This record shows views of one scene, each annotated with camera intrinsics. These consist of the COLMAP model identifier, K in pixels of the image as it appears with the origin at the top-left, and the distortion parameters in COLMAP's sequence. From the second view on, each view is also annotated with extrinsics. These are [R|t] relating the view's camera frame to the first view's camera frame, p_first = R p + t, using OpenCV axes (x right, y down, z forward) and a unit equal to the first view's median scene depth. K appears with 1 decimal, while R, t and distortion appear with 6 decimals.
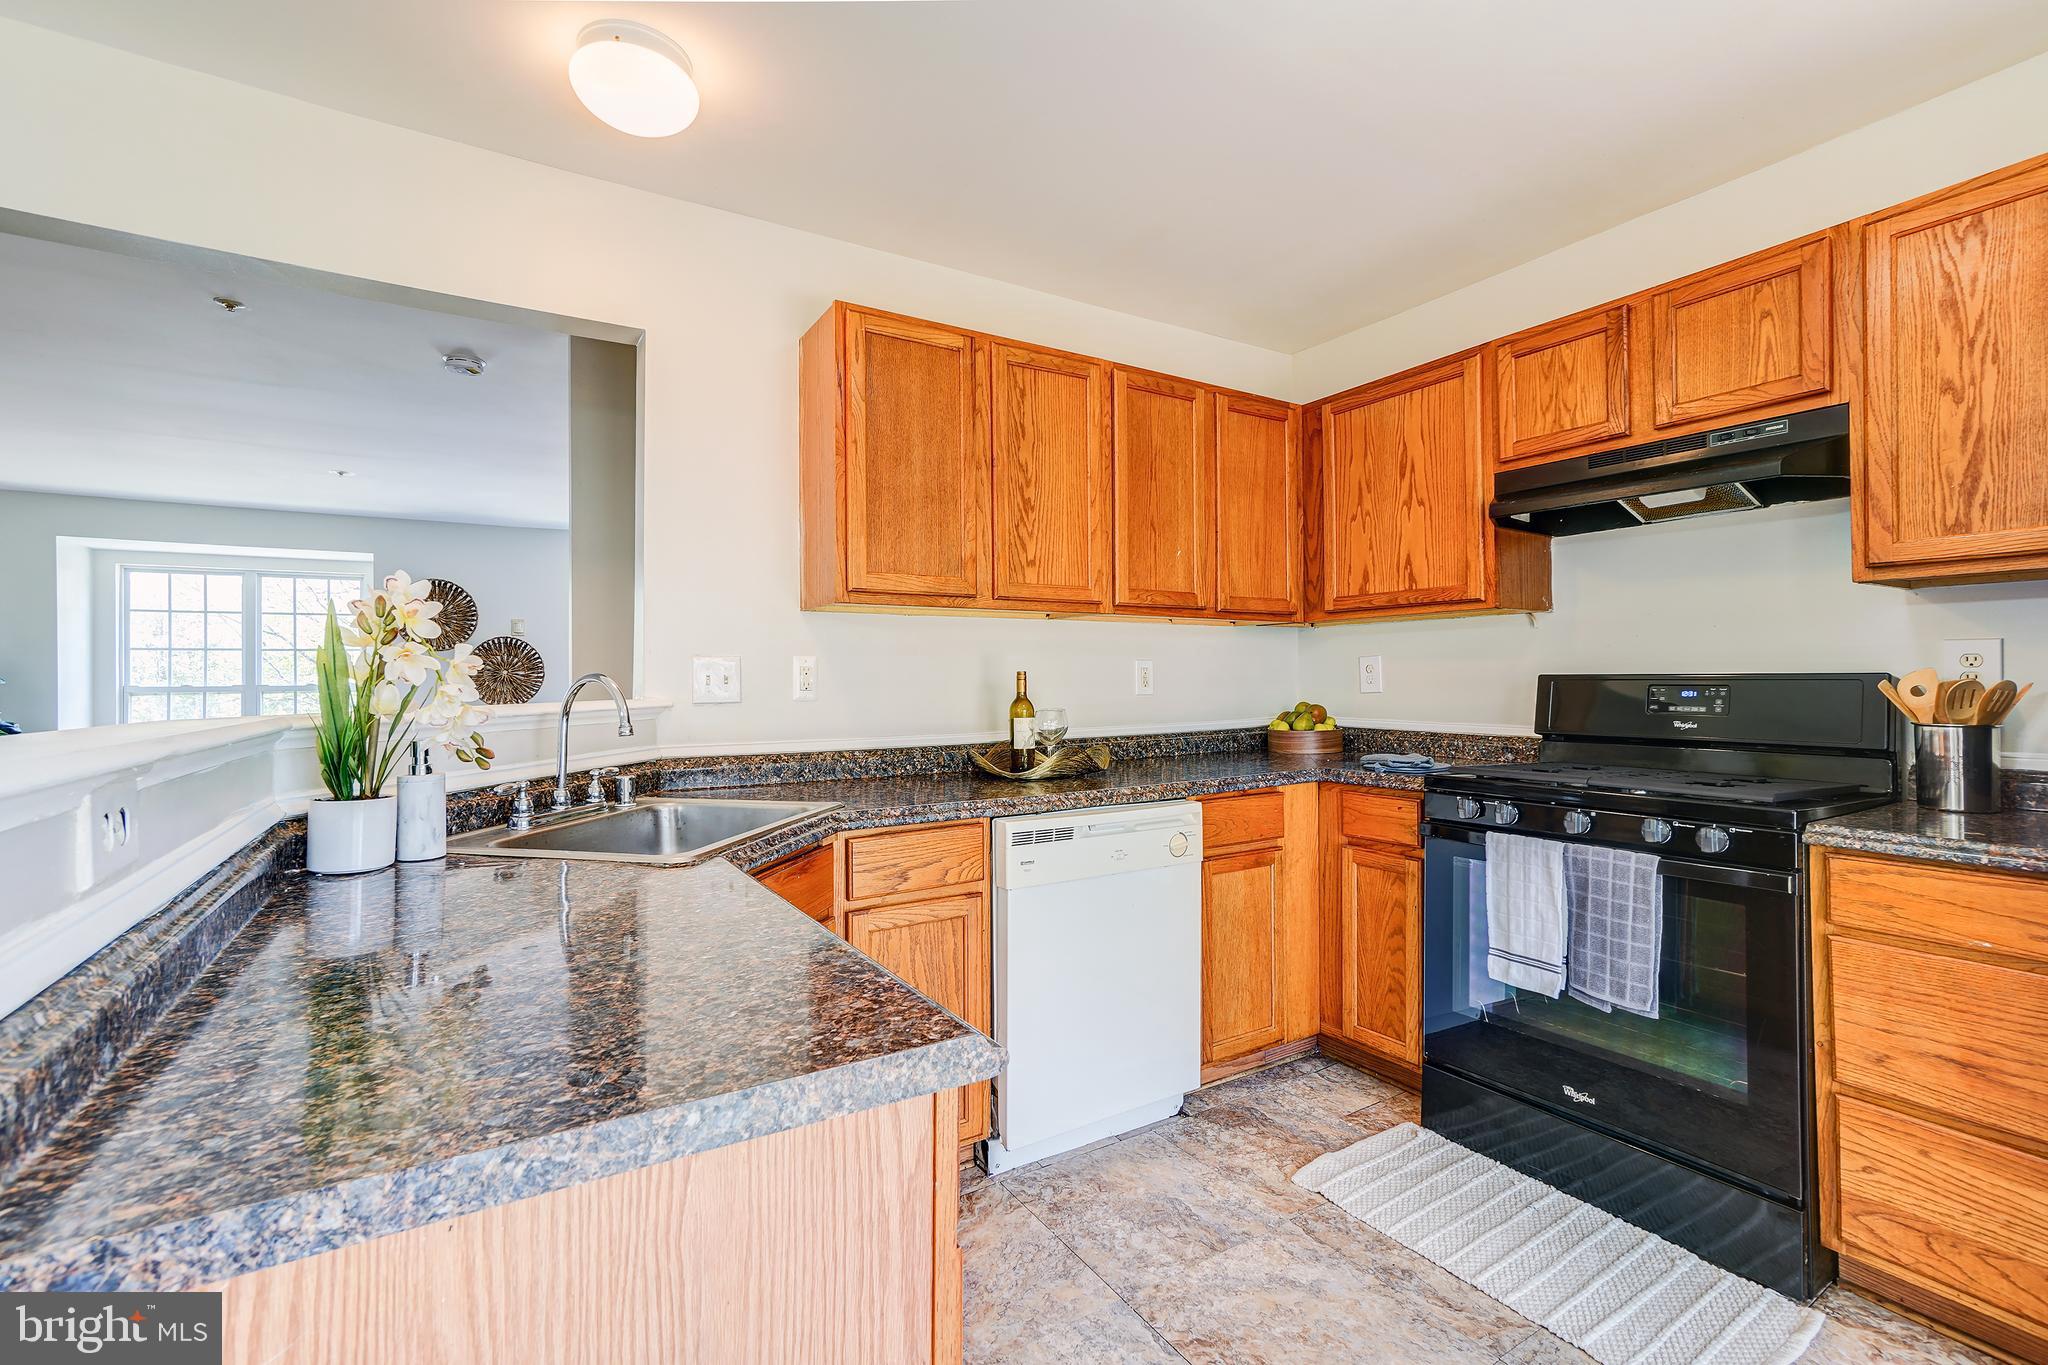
lens RADIAL K [[894.1, 0, 1016.0], [0, 894.1, 666.5], [0, 0, 1]] dist [-0.013180, 0.010782]
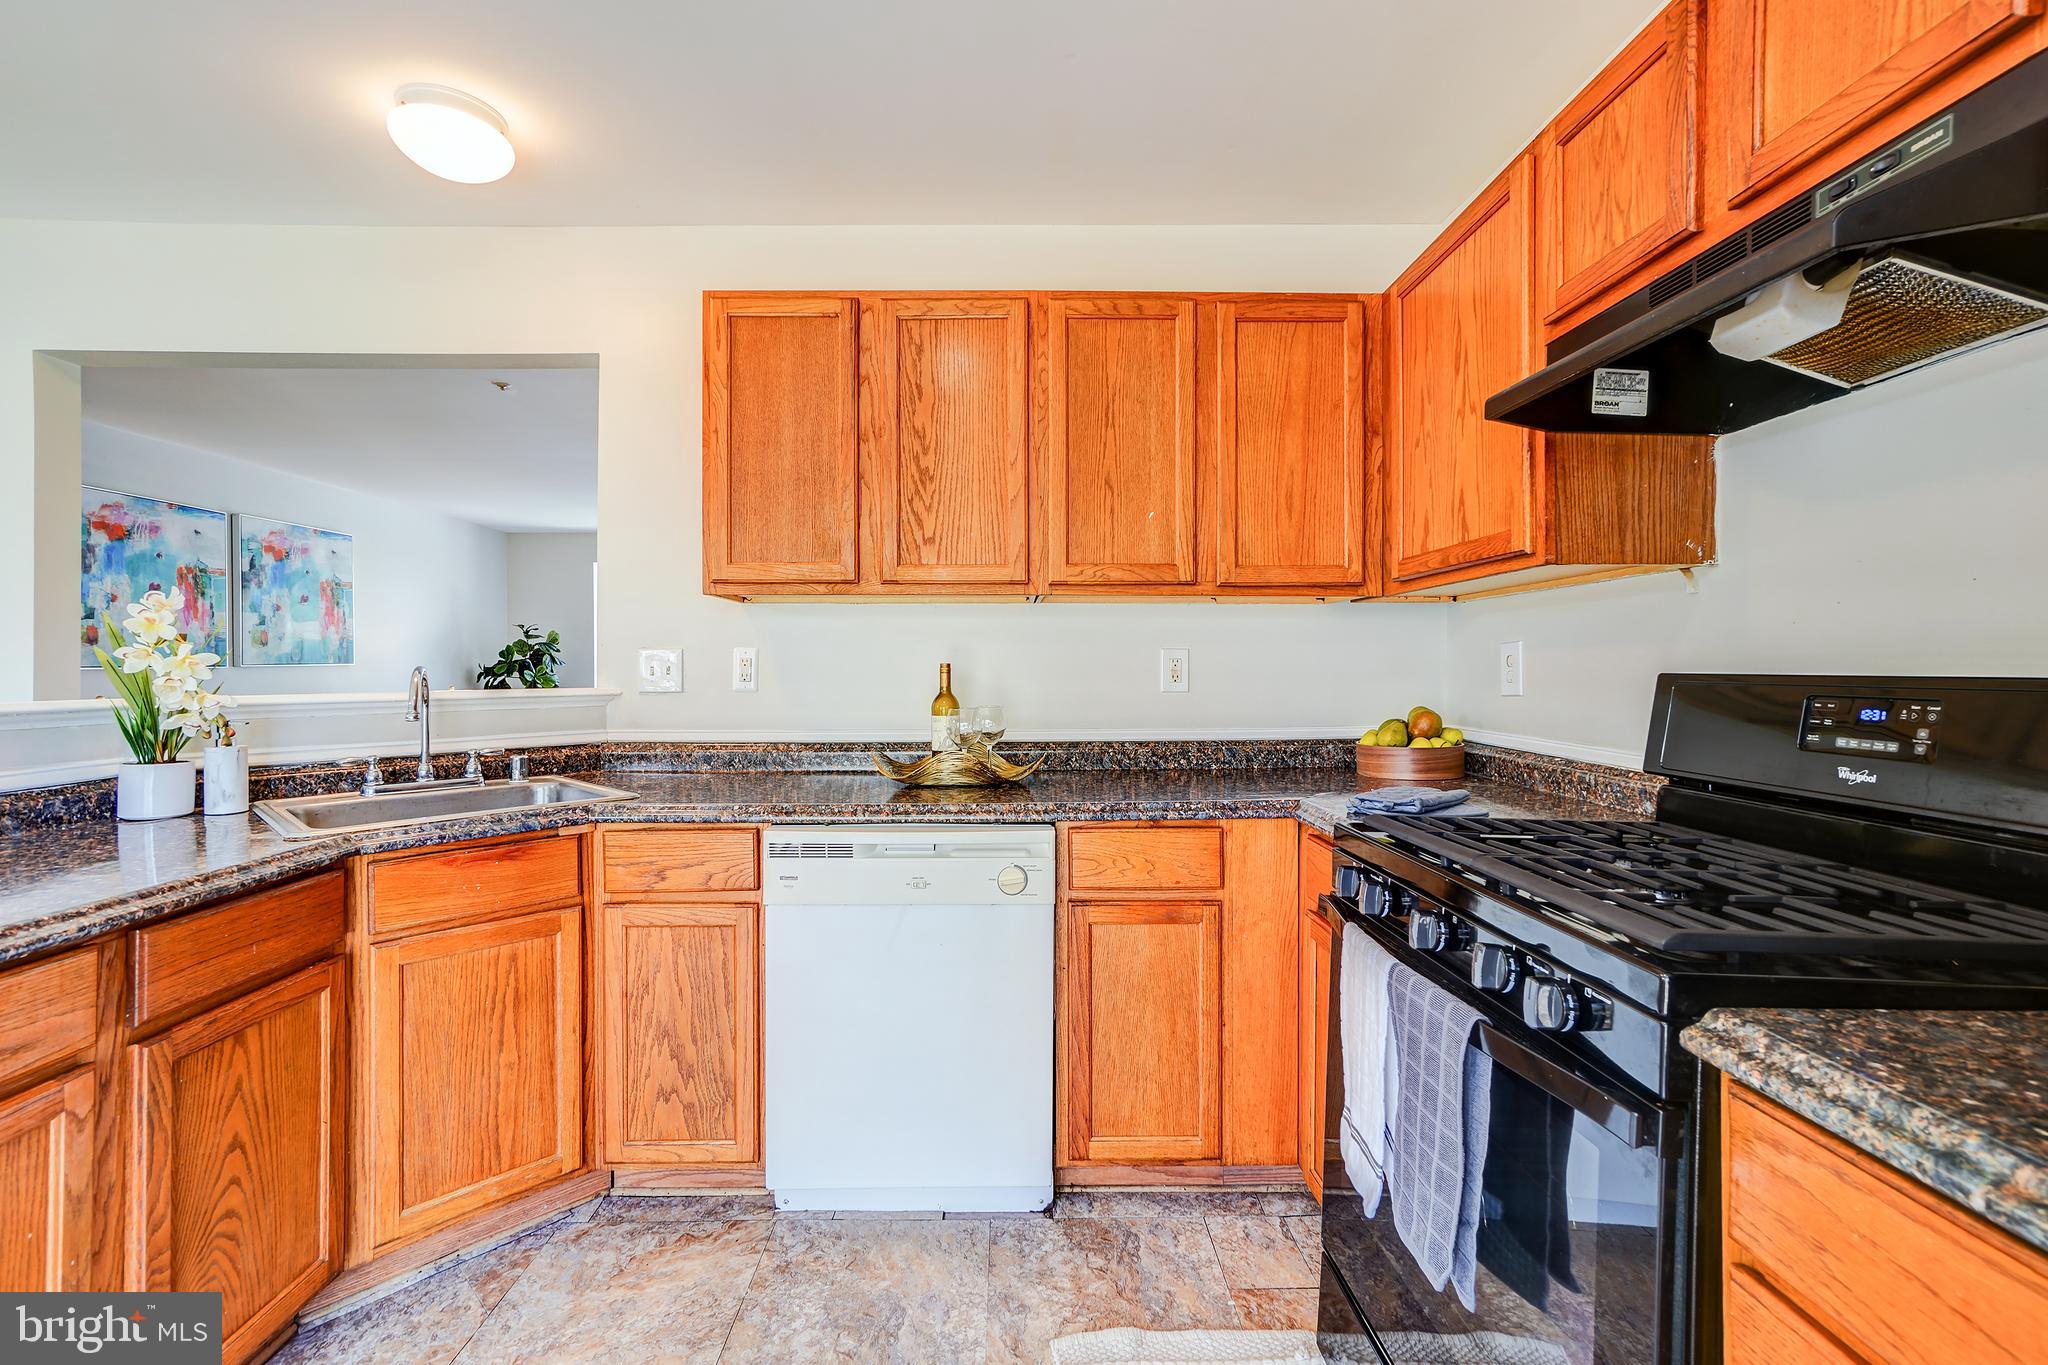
lens RADIAL K [[894.1, 0, 1015.9], [0, 894.1, 667.2], [0, 0, 1]] dist [-0.013180, 0.010782]
pose [[0.857369, 0.006710, -0.514658, 0.551915], [0.002181, 0.999859, 0.016670, -0.005704], [0.514697, -0.015414, 0.857234, 0.288896]]
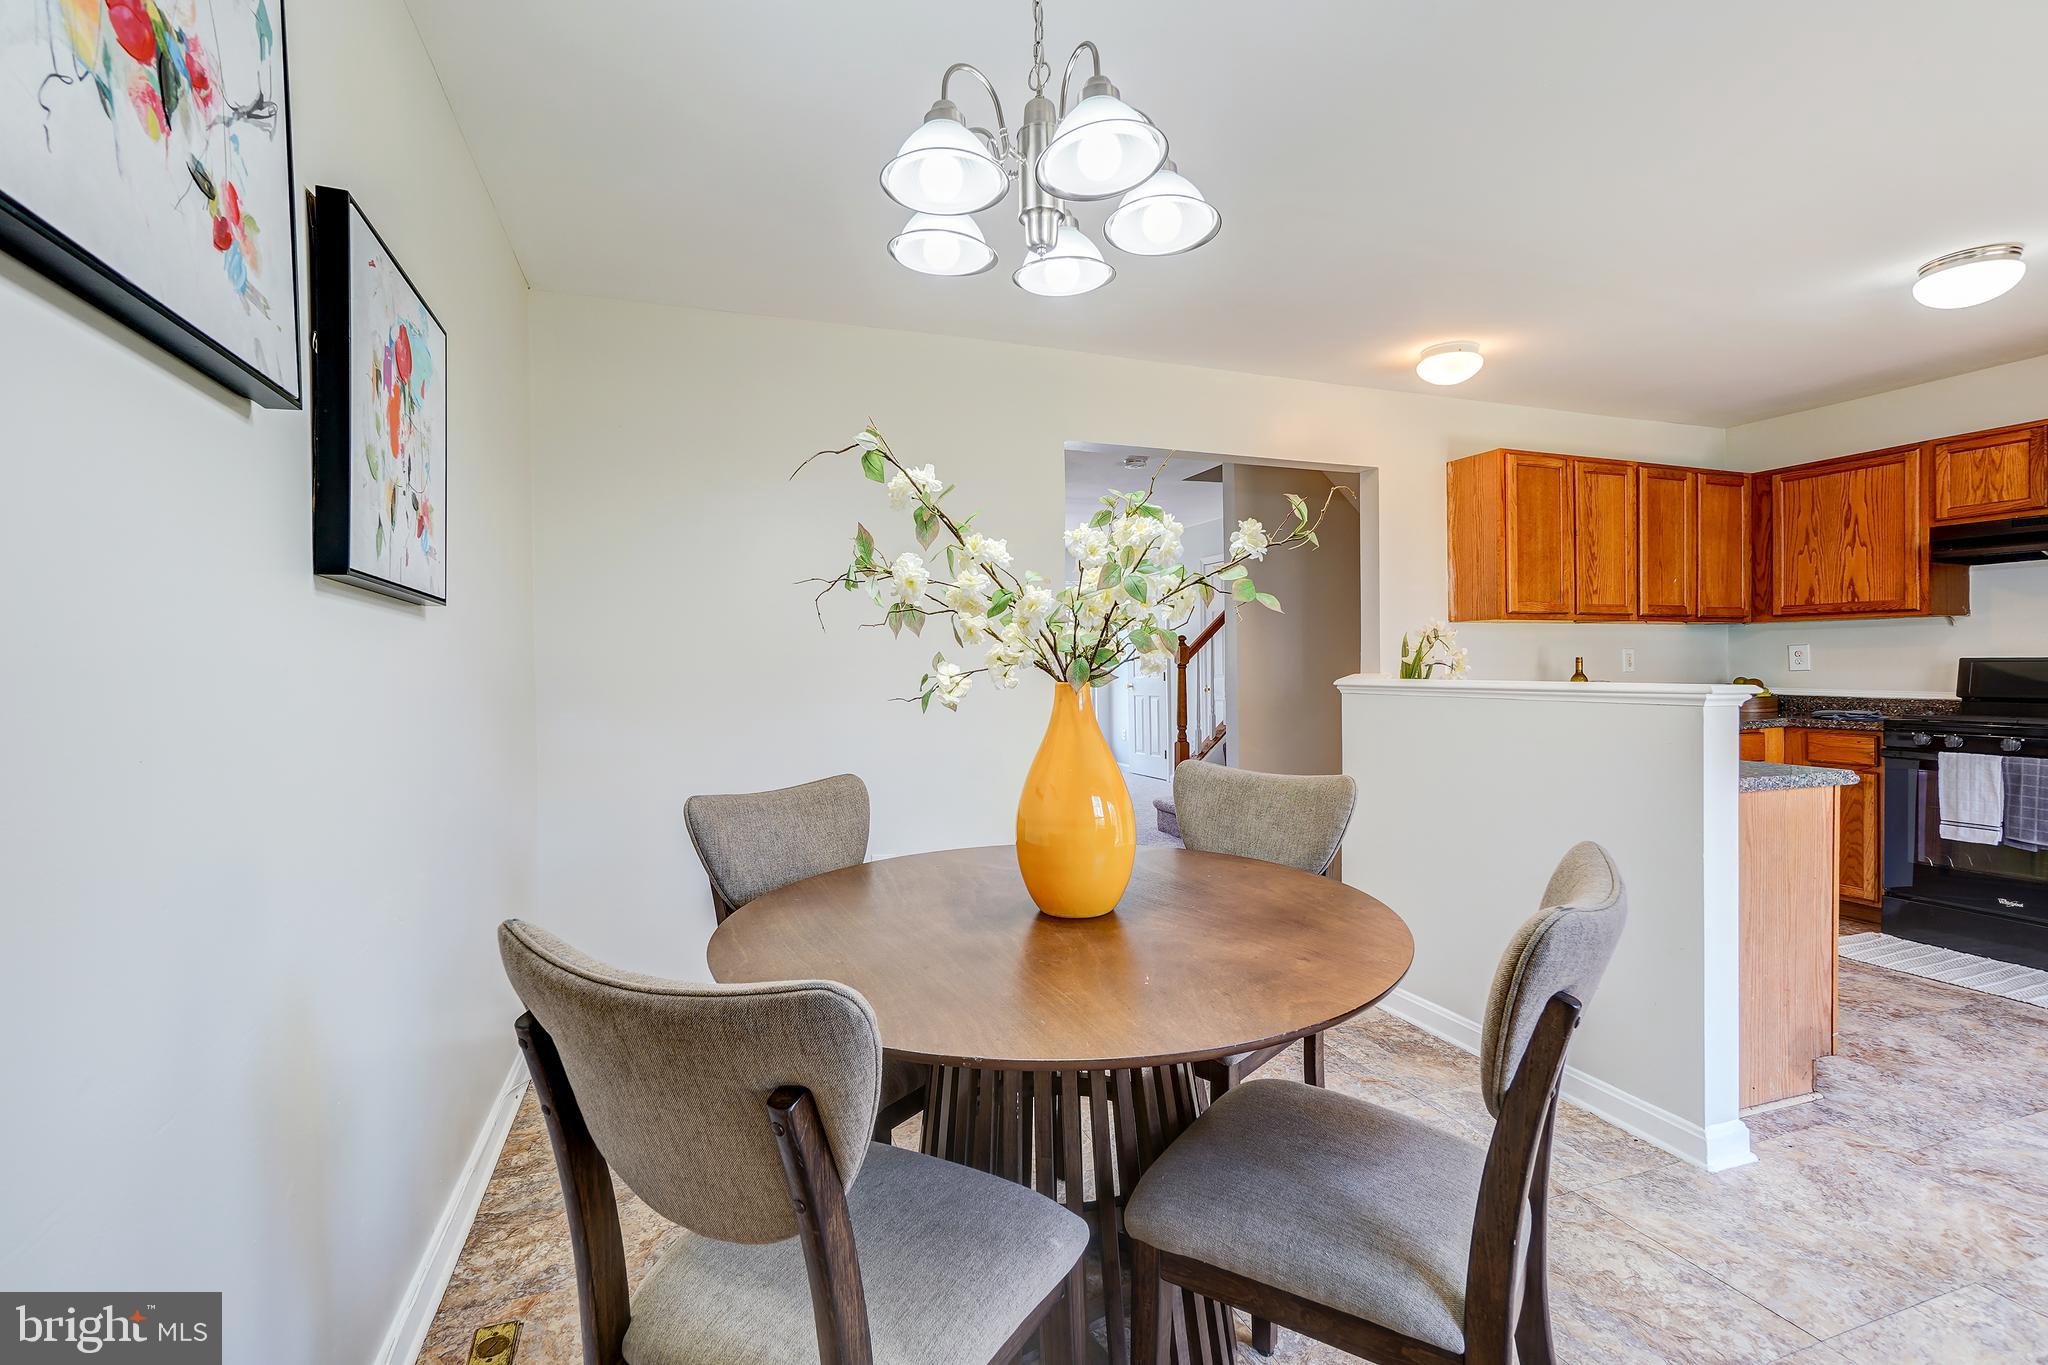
lens RADIAL K [[894.1, 0, 1012.5], [0, 894.1, 668.9], [0, 0, 1]] dist [-0.013180, 0.010782]
pose [[0.980149, -0.001022, -0.198261, -0.721397], [0.005580, 0.999733, 0.022433, -0.016157], [0.198185, -0.023094, 0.979893, -0.841735]]
